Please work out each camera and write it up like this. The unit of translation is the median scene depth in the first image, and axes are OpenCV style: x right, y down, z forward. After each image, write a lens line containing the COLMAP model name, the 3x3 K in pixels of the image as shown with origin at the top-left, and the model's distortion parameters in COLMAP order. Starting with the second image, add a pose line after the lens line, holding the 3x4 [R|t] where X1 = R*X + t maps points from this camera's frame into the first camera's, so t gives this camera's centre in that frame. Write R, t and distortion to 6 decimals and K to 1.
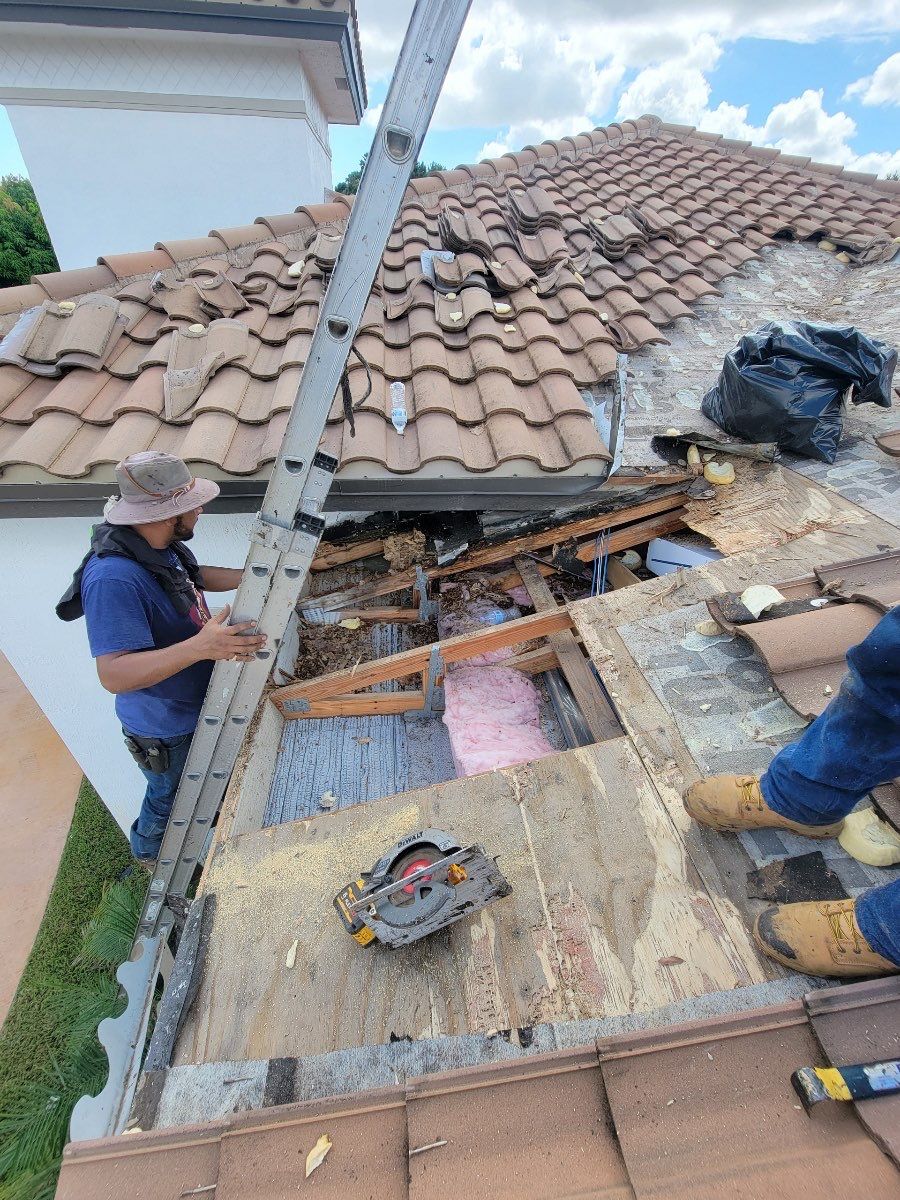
lens RADIAL K [[490.2, 0, 447.7], [0, 490.2, 603.8], [0, 0, 1]] dist [0.000198, -0.002915]
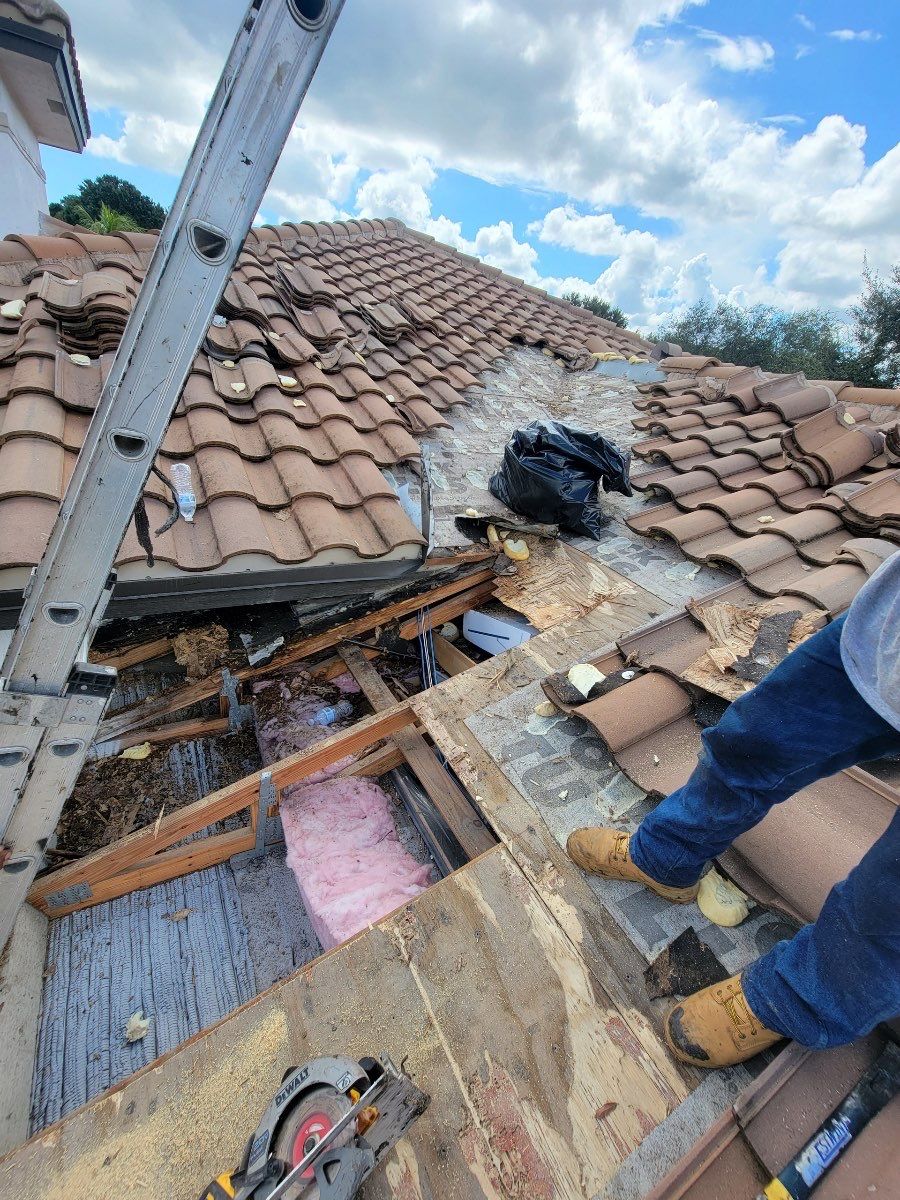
lens RADIAL K [[490.2, 0, 447.7], [0, 490.2, 603.8], [0, 0, 1]] dist [0.000198, -0.002915]
pose [[0.907945, -0.092443, 0.408766, -0.046291], [0.129544, 0.989508, -0.063964, -0.085633], [-0.398564, 0.111029, 0.910395, 0.059070]]
